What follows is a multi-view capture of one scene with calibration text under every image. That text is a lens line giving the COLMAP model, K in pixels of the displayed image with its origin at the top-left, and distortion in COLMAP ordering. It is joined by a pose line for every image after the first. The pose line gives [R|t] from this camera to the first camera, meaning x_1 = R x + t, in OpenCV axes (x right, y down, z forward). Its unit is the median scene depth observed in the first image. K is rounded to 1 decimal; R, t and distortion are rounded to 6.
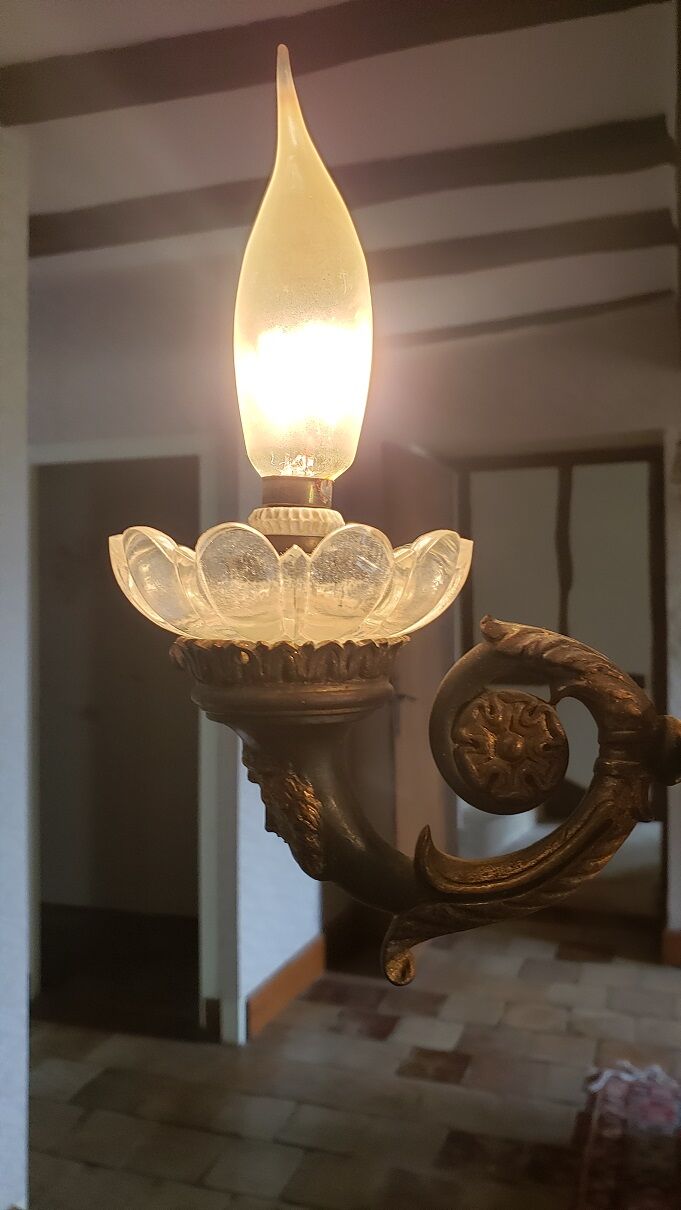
lens RADIAL K [[951.6, 0, 340.5], [0, 951.6, 605.0], [0, 0, 1]] dist [0.025567, 0.003316]
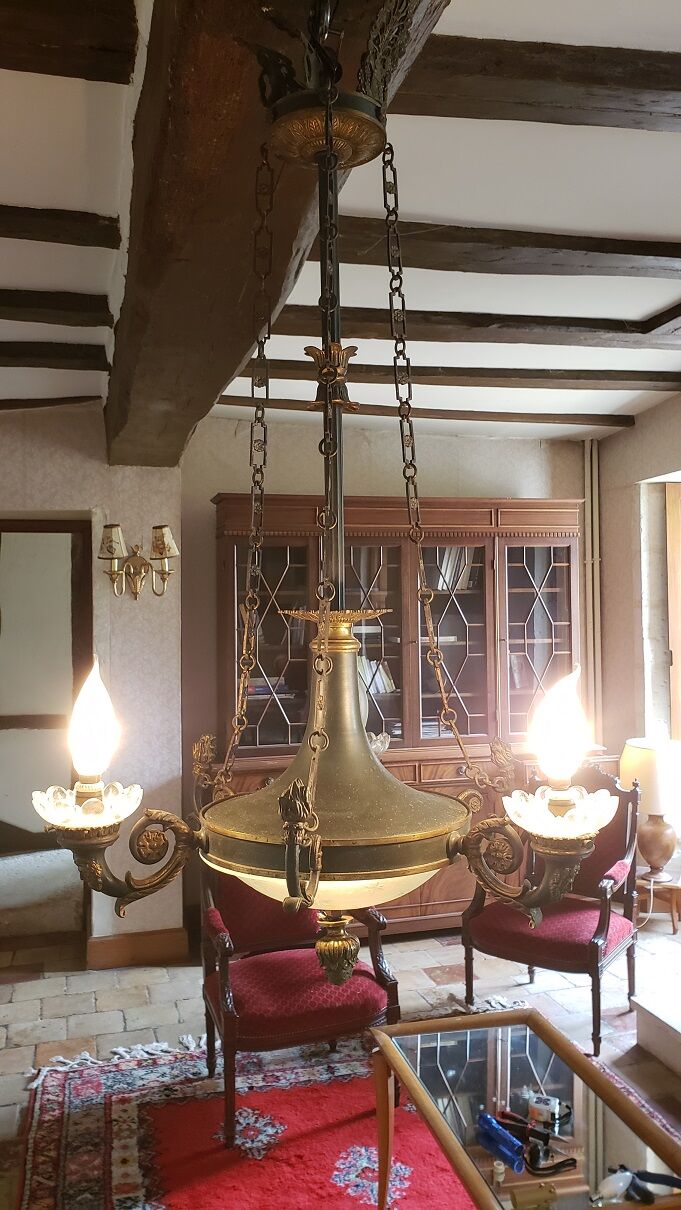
lens RADIAL K [[947.0, 0, 335.7], [0, 947.0, 582.9], [0, 0, 1]] dist [0.027706, 0.002594]
pose [[0.823770, 0.020694, 0.566547, -0.112099], [0.005347, 0.999005, -0.044266, -0.058160], [-0.566899, 0.039495, 0.822840, -0.203378]]
